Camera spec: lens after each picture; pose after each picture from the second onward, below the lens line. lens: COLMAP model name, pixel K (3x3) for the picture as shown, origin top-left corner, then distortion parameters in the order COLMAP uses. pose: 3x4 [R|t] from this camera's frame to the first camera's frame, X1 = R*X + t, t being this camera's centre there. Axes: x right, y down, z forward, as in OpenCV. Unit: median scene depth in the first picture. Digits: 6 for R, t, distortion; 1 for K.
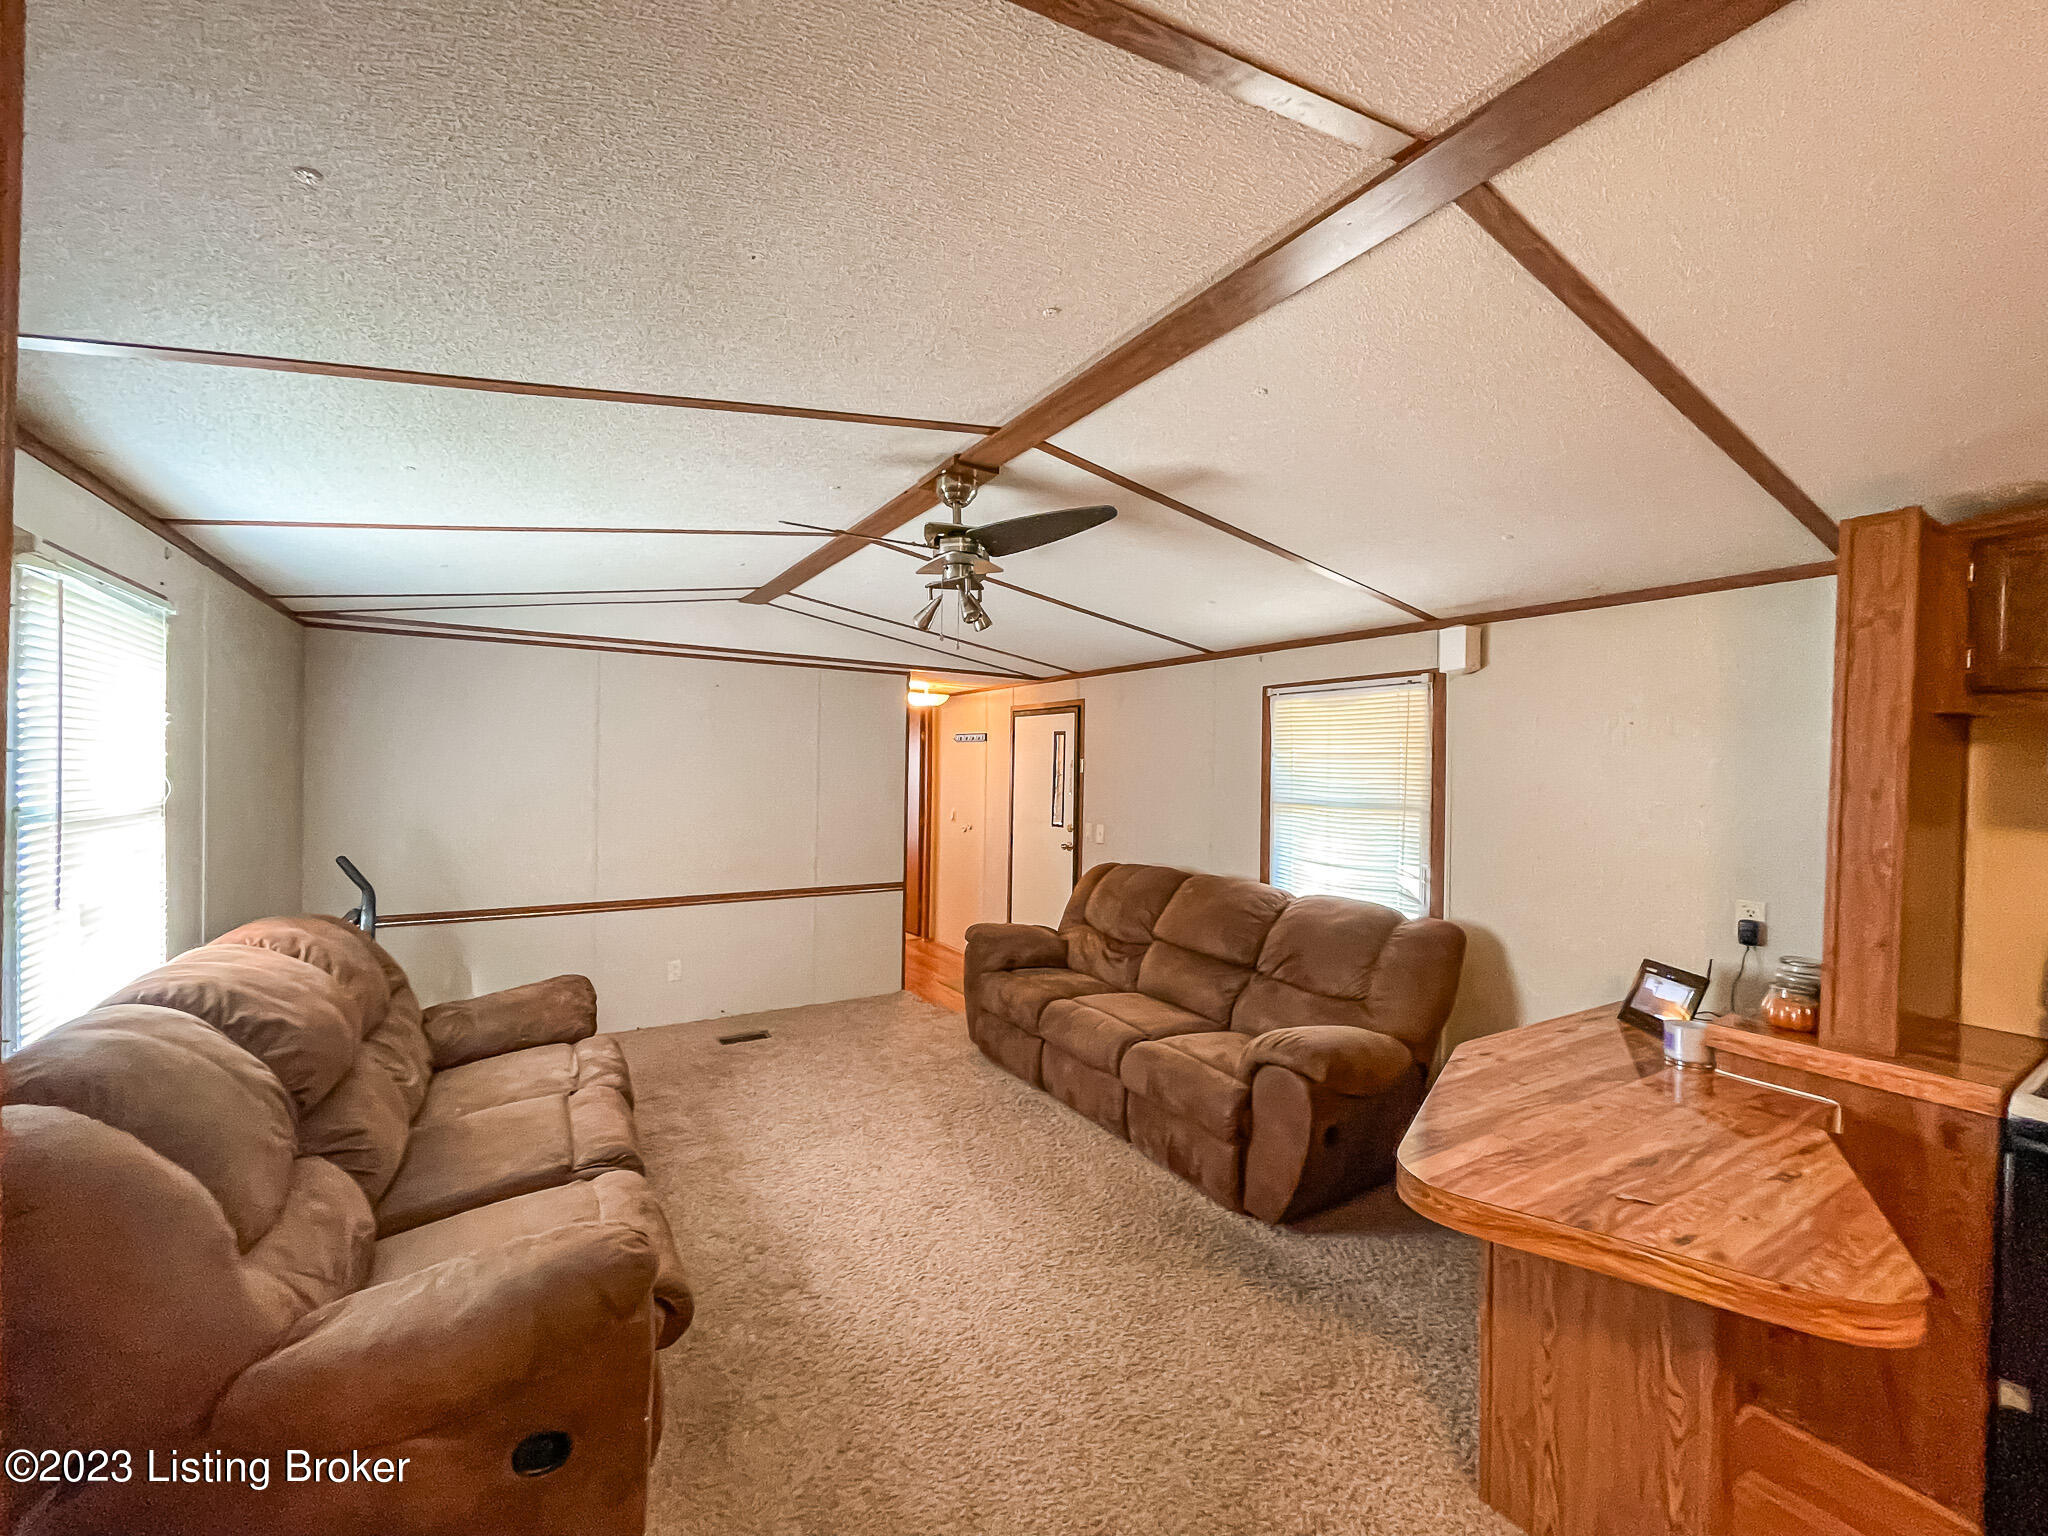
lens RADIAL K [[823.6, 0, 1021.7], [0, 823.6, 779.0], [0, 0, 1]] dist [-0.000153, 0.000180]
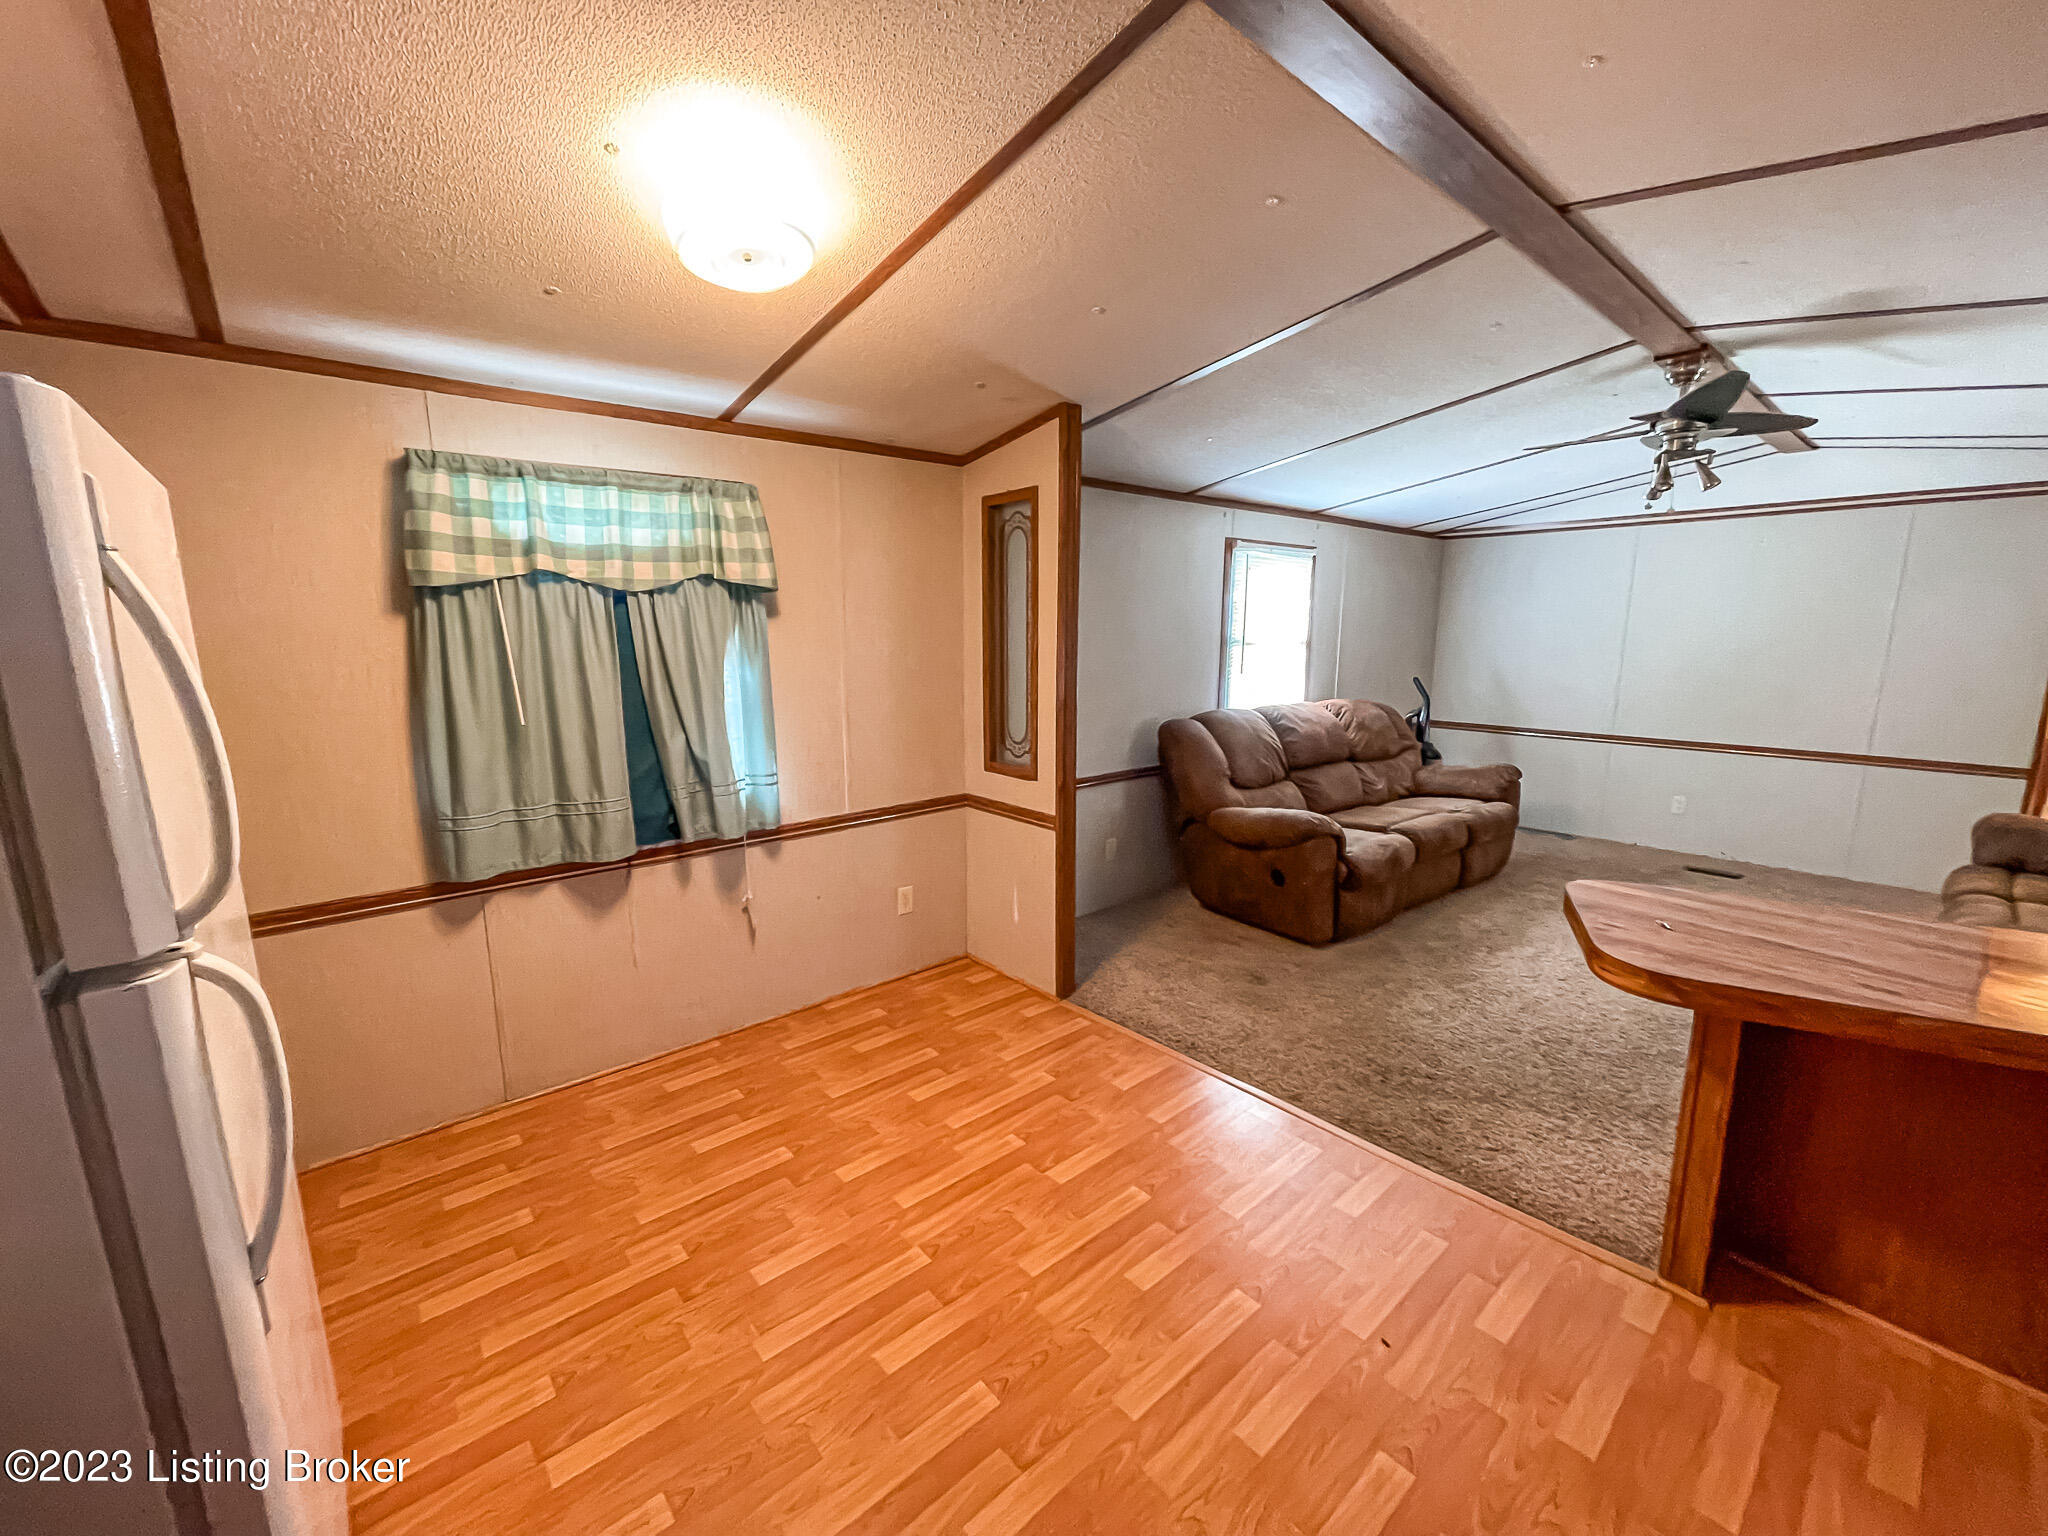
lens RADIAL K [[823.6, 0, 1021.7], [0, 823.6, 779.0], [0, 0, 1]] dist [-0.000153, 0.000180]
pose [[0.154368, 0.160978, -0.974811, 1.392888], [-0.006564, 0.986783, 0.161916, 0.051579], [0.987992, -0.018596, 0.153384, -0.172638]]
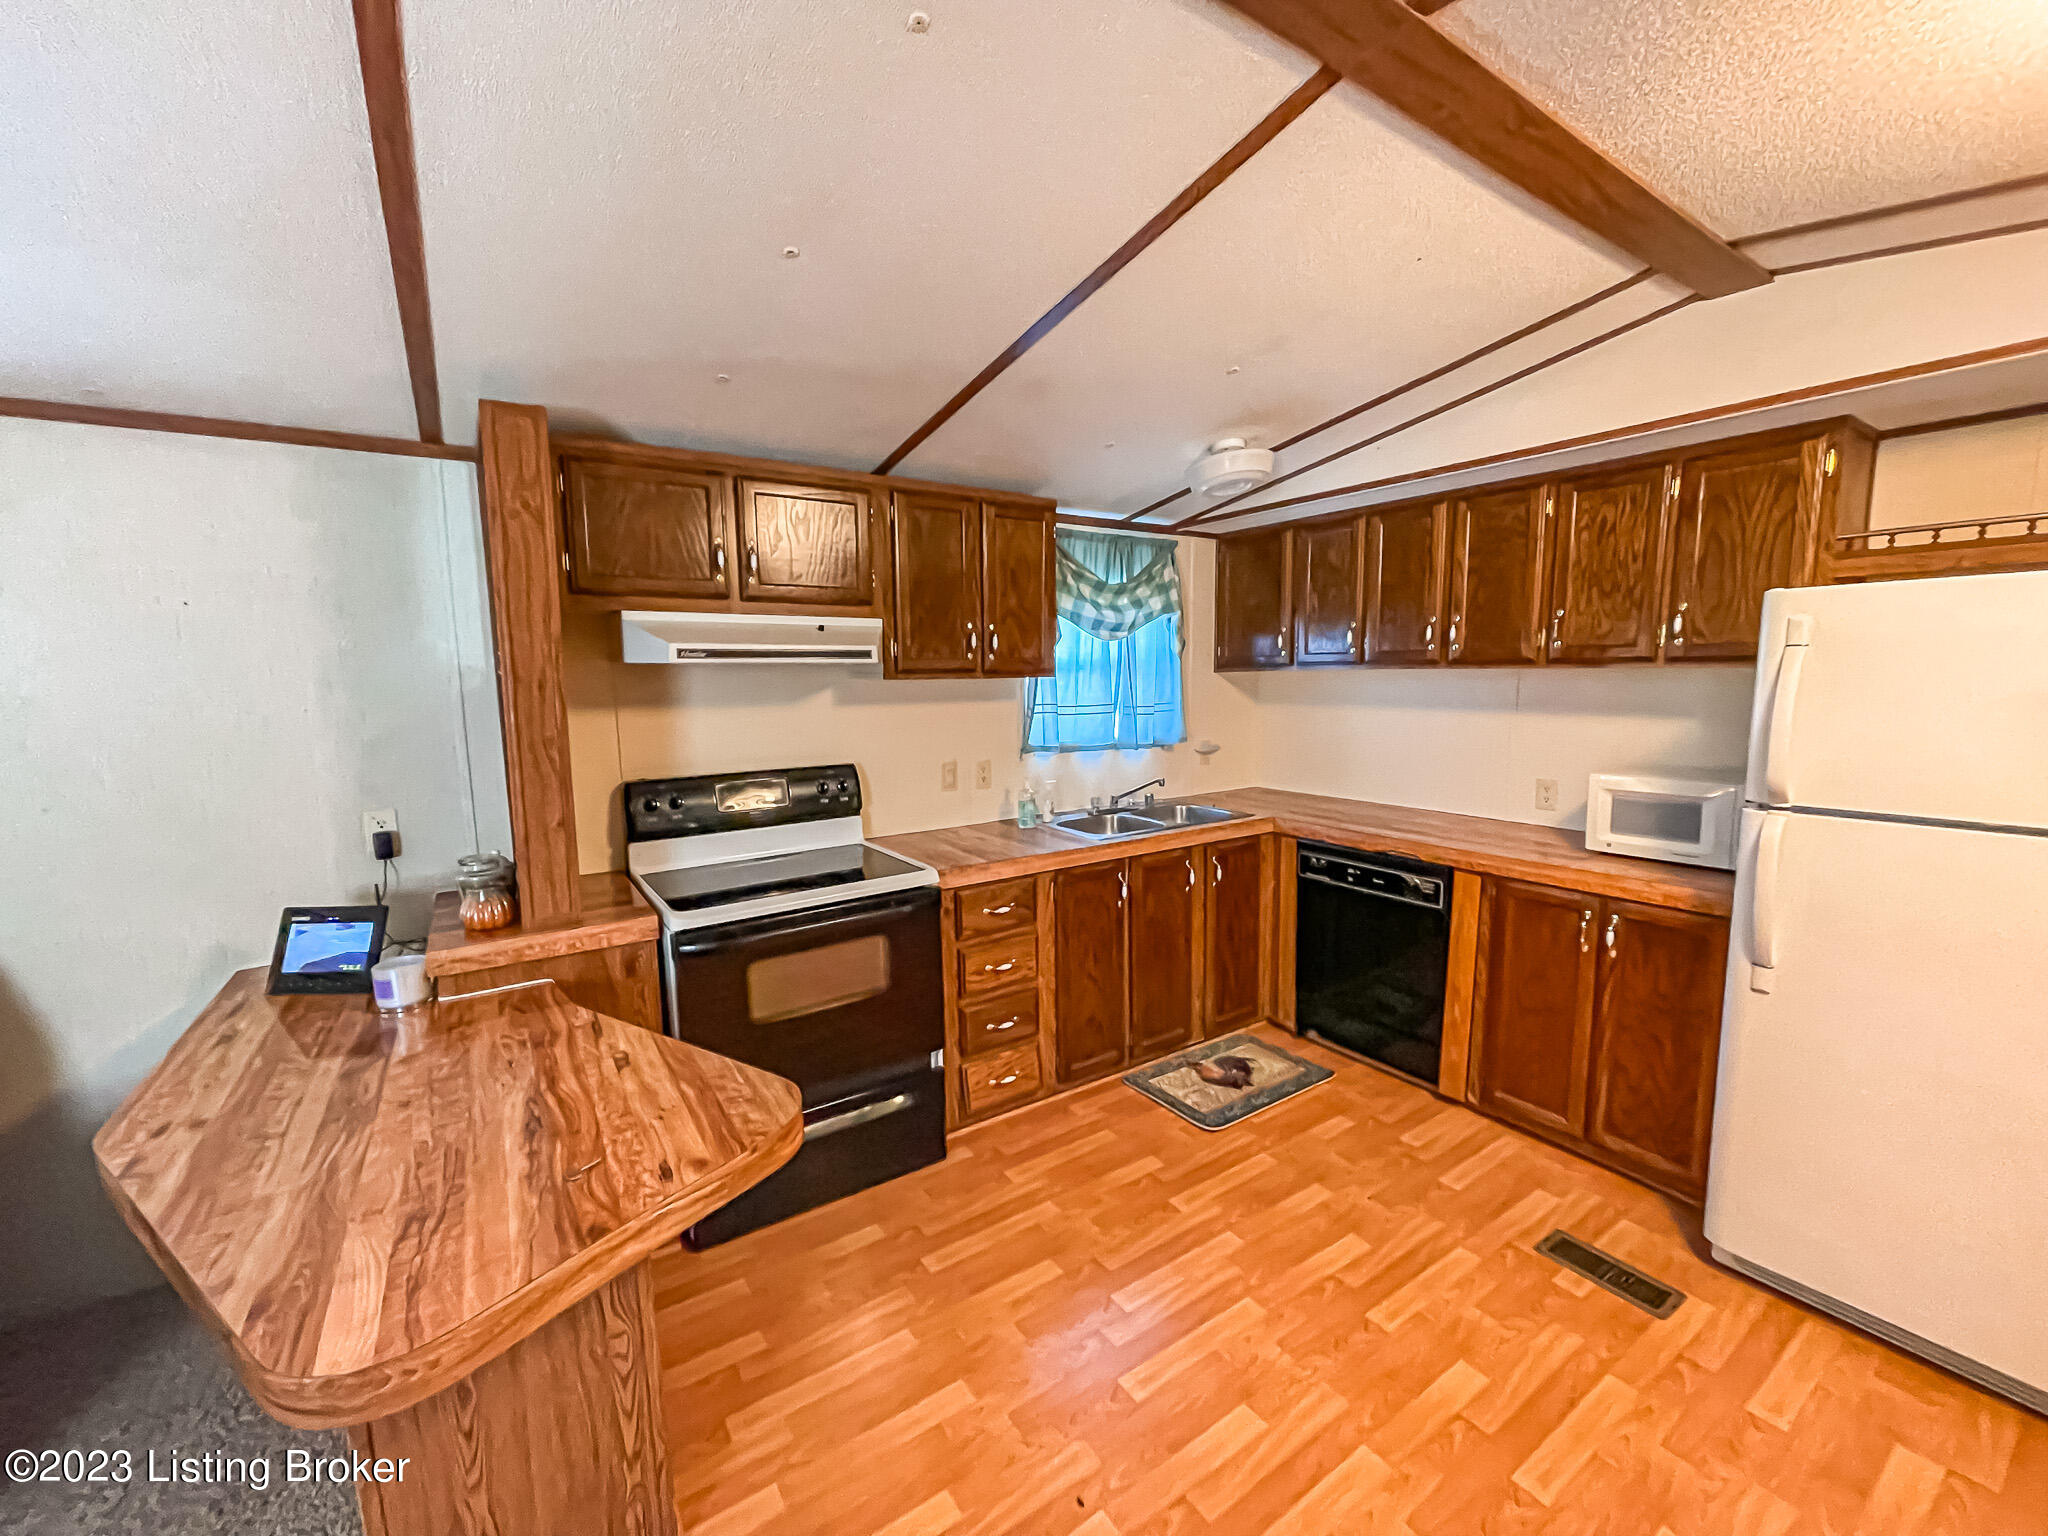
lens RADIAL K [[823.6, 0, 1021.7], [0, 823.6, 779.0], [0, 0, 1]] dist [-0.000153, 0.000180]
pose [[-0.042661, -0.148141, 0.988046, -0.043244], [0.026507, 0.988430, 0.149343, -0.003375], [-0.998738, 0.032561, -0.038241, 0.429369]]
